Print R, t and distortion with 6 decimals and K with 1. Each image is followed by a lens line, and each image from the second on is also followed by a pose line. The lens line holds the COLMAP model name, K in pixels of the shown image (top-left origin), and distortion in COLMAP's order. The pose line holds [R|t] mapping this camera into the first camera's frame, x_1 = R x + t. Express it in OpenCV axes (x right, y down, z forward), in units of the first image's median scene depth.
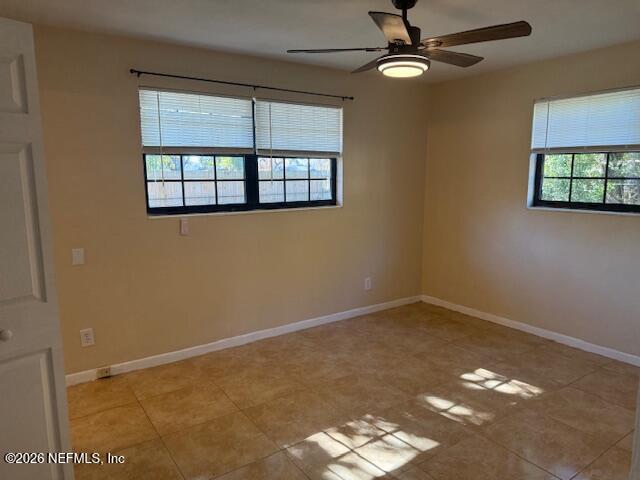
lens RADIAL K [[448.3, 0, 317.1], [0, 448.3, 239.7], [0, 0, 1]] dist [0.093024, -0.149741]
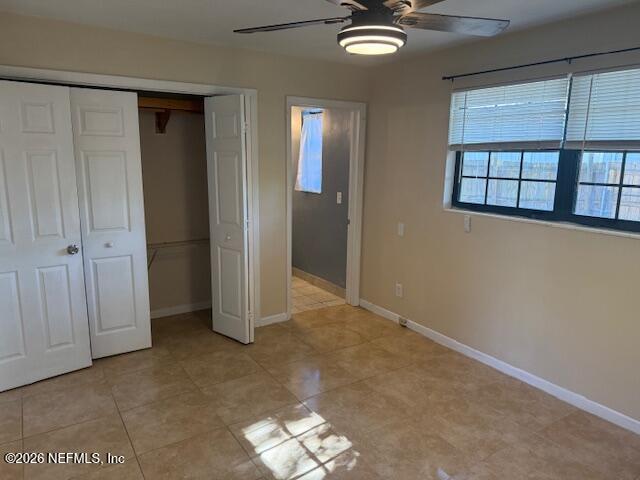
lens RADIAL K [[448.3, 0, 317.1], [0, 448.3, 239.7], [0, 0, 1]] dist [0.093024, -0.149741]
pose [[-0.037860, 0.187948, -0.981449, 0.733286], [-0.163841, 0.967694, 0.191634, -0.135389], [0.985760, 0.168057, -0.005843, 0.703436]]
